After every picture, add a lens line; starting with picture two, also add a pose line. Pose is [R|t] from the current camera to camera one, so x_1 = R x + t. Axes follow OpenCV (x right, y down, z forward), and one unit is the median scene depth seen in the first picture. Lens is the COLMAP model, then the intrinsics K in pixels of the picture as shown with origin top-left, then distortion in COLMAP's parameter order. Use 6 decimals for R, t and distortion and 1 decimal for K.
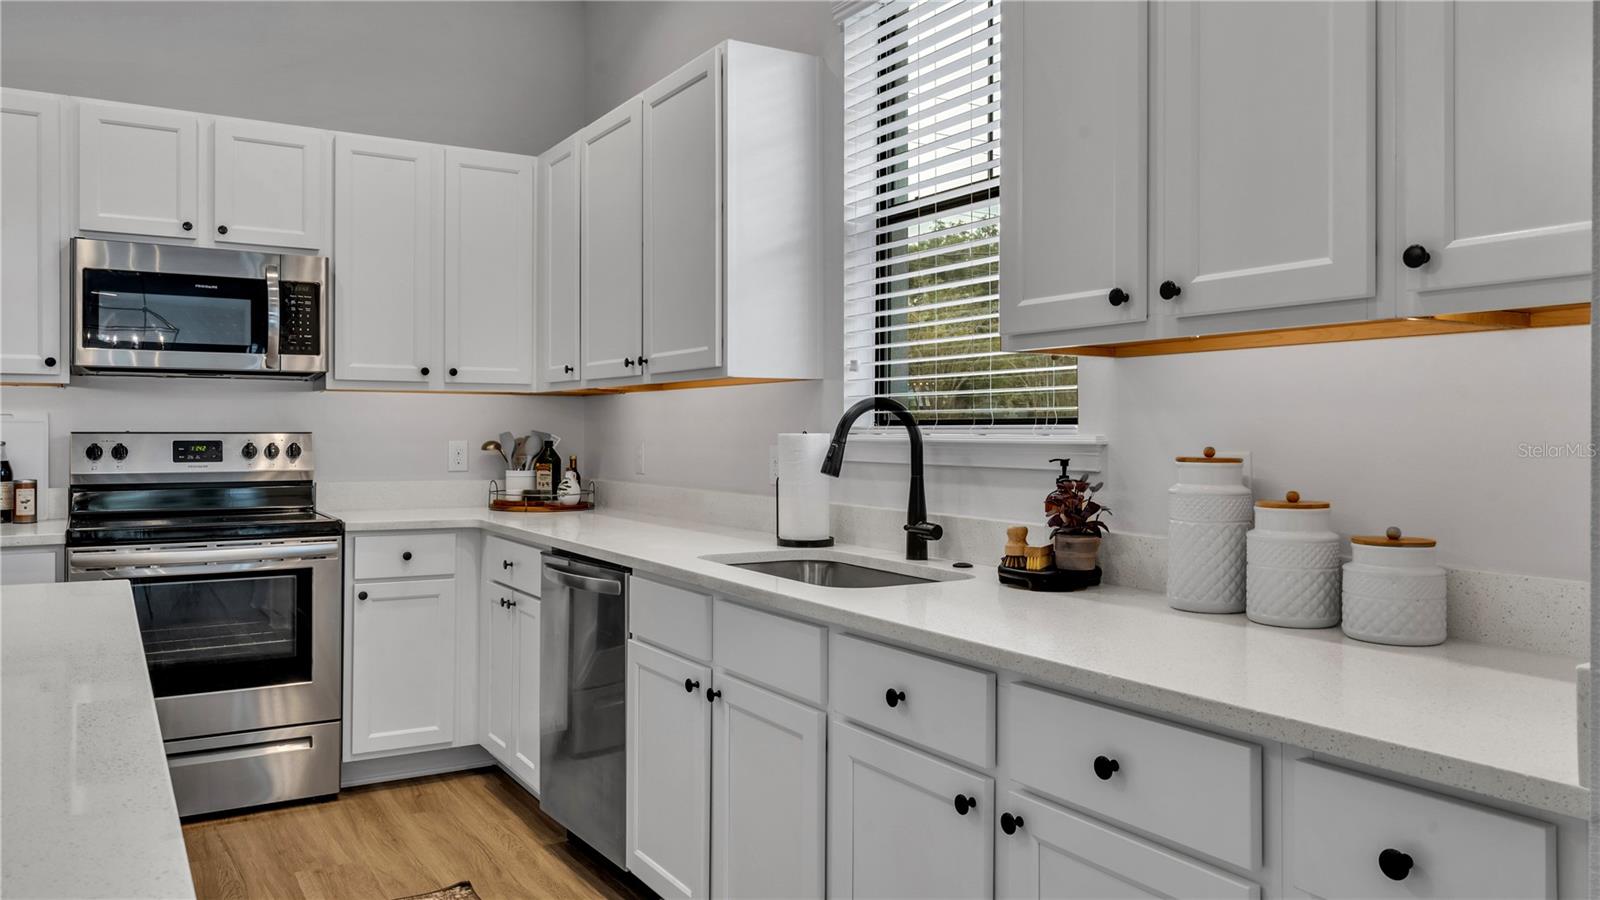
lens RADIAL K [[1138.9, 0, 785.5], [0, 1138.9, 434.0], [0, 0, 1]] dist [0.012076, -0.004160]
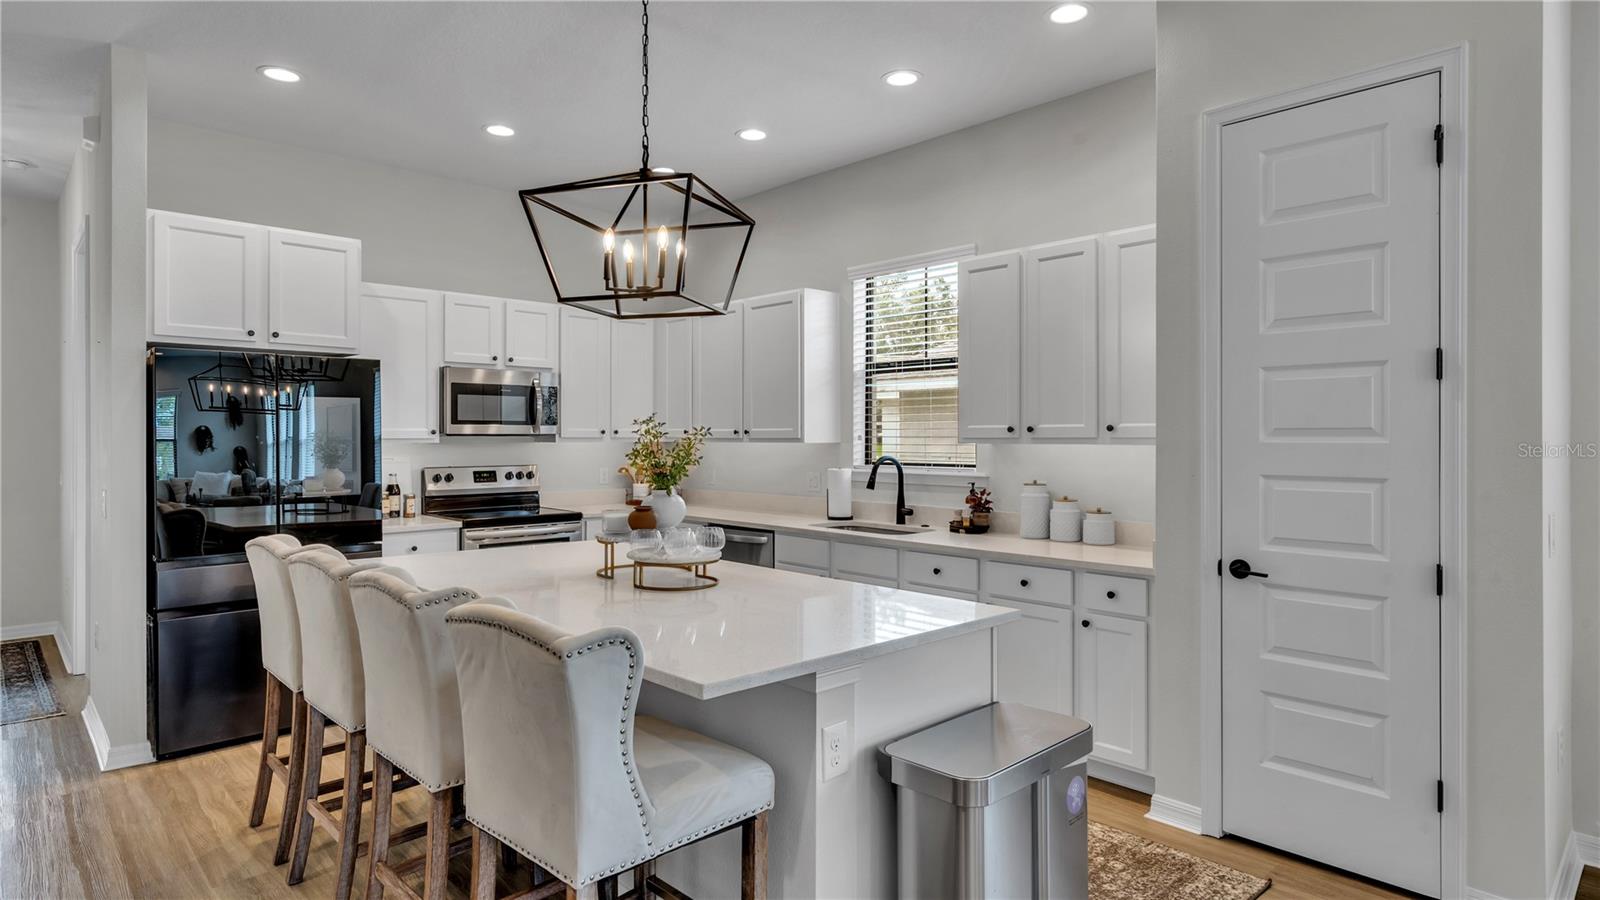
lens RADIAL K [[863.3, 0, 790.1], [0, 863.3, 439.3], [0, 0, 1]] dist [0.001634, 0.000477]
pose [[0.977993, -0.003326, 0.208612, -0.349714], [0.003136, 0.999994, 0.001243, -0.049117], [-0.208615, -0.000562, 0.977998, -0.502563]]
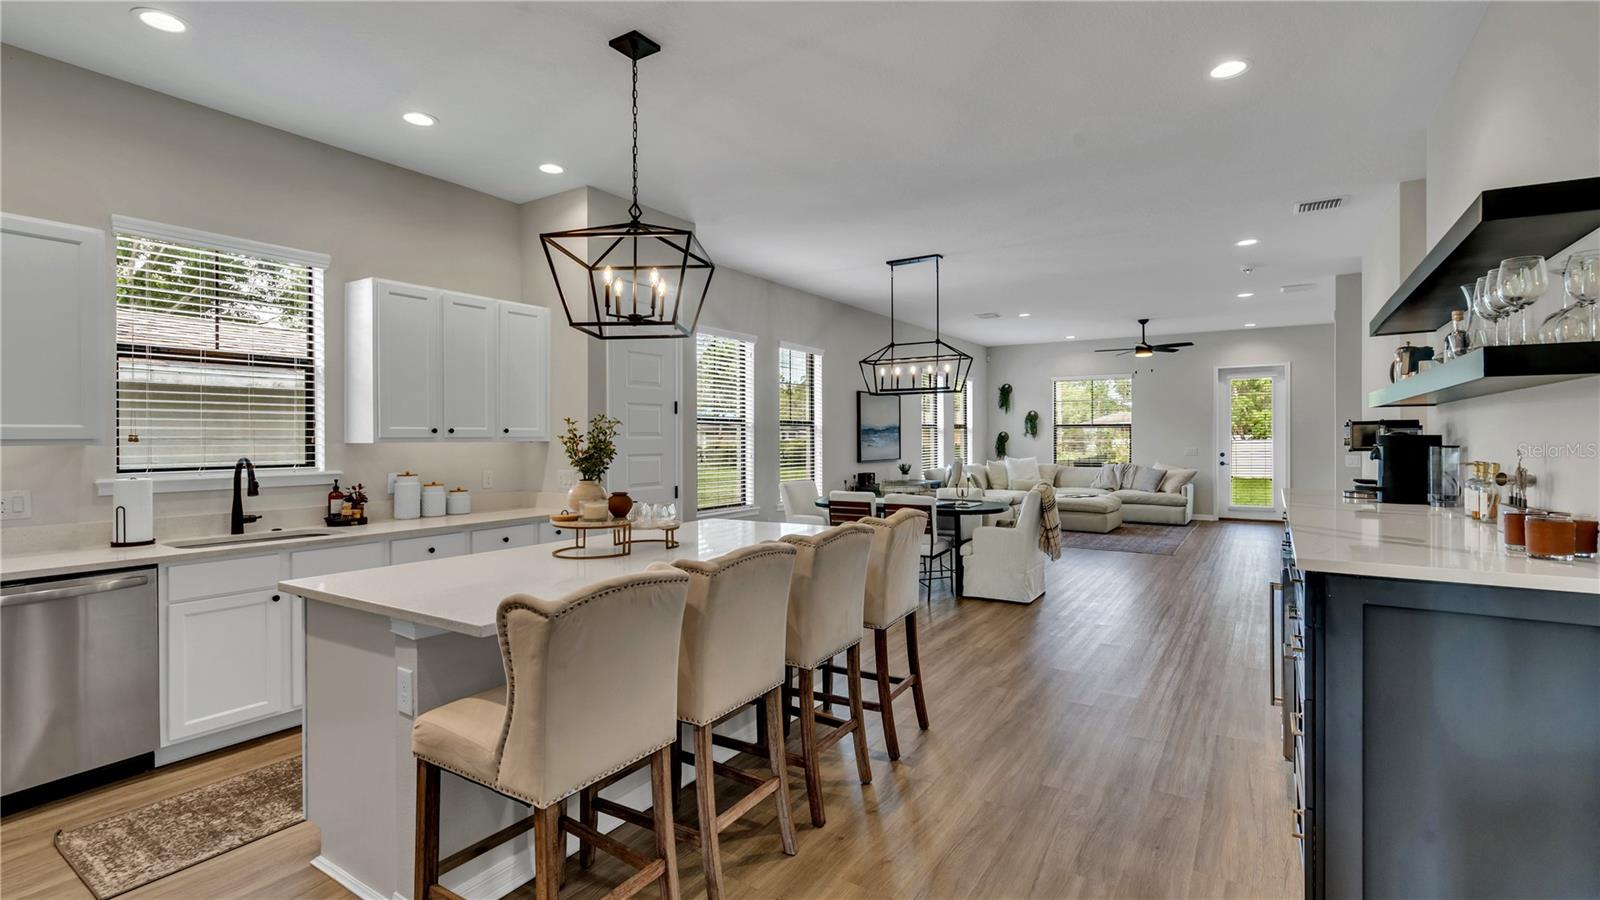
lens RADIAL K [[735.8, 0, 787.3], [0, 735.8, 439.0], [0, 0, 1]] dist [-0.004907, 0.001573]
pose [[-0.435827, -0.004615, 0.900019, -1.141072], [0.003825, 0.999968, 0.006980, -0.052495], [-0.900022, 0.006485, -0.435795, 0.499013]]
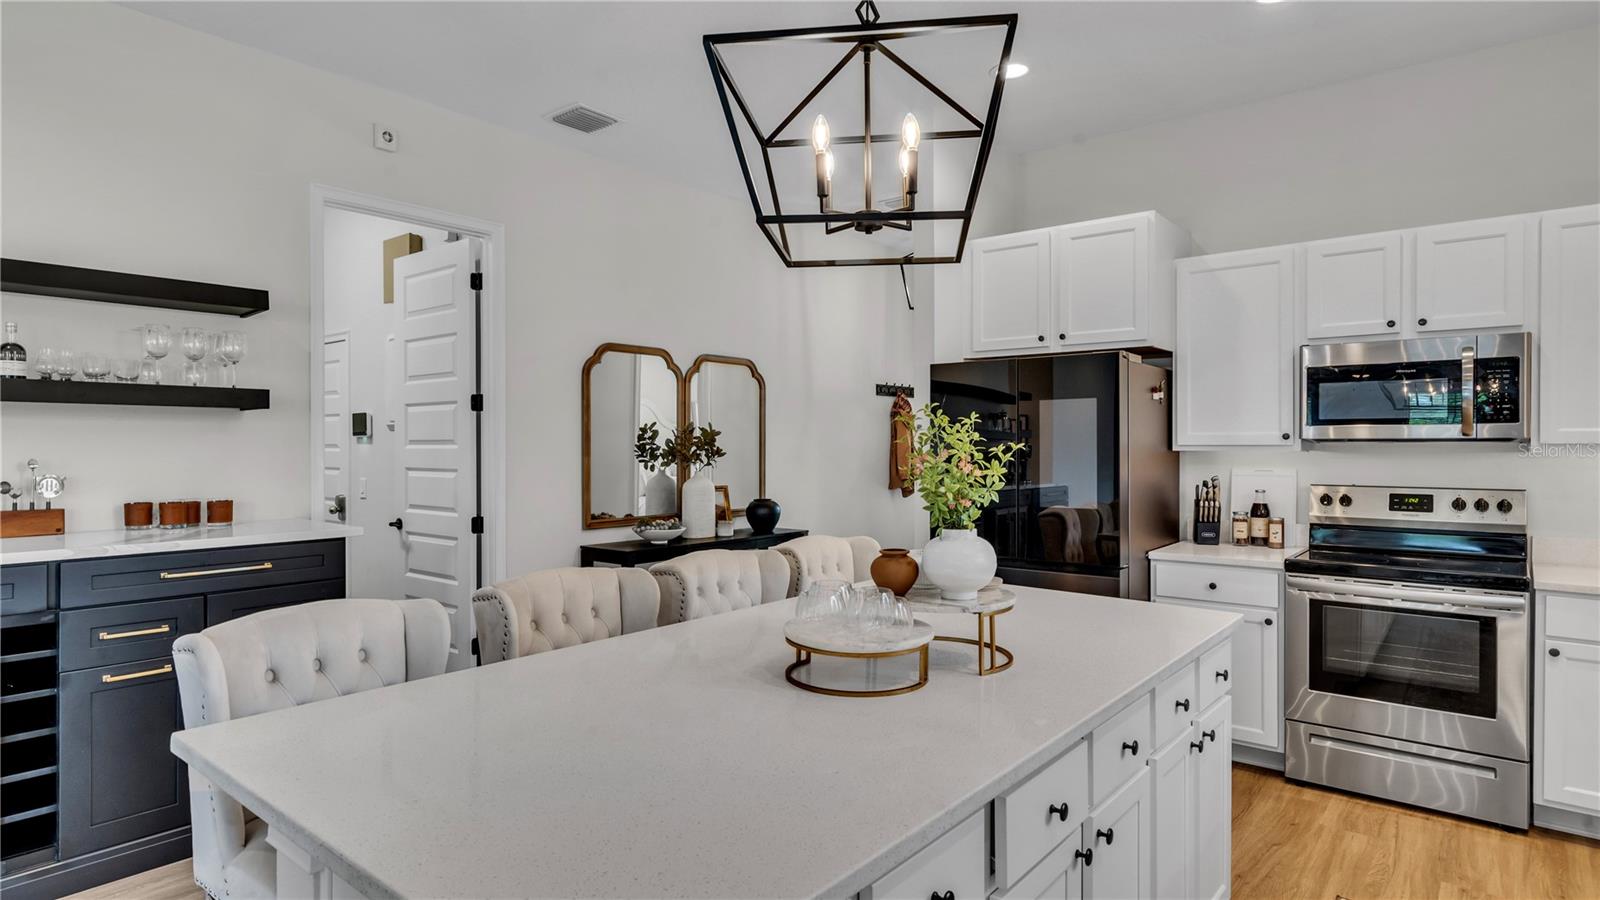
lens RADIAL K [[863.3, 0, 795.7], [0, 863.3, 456.3], [0, 0, 1]] dist [0.001634, 0.000477]
pose [[0.326183, 0.011939, -0.945231, 0.155479], [0.000491, 0.999918, 0.012799, -0.050479], [0.945307, -0.004639, 0.326150, 0.083358]]
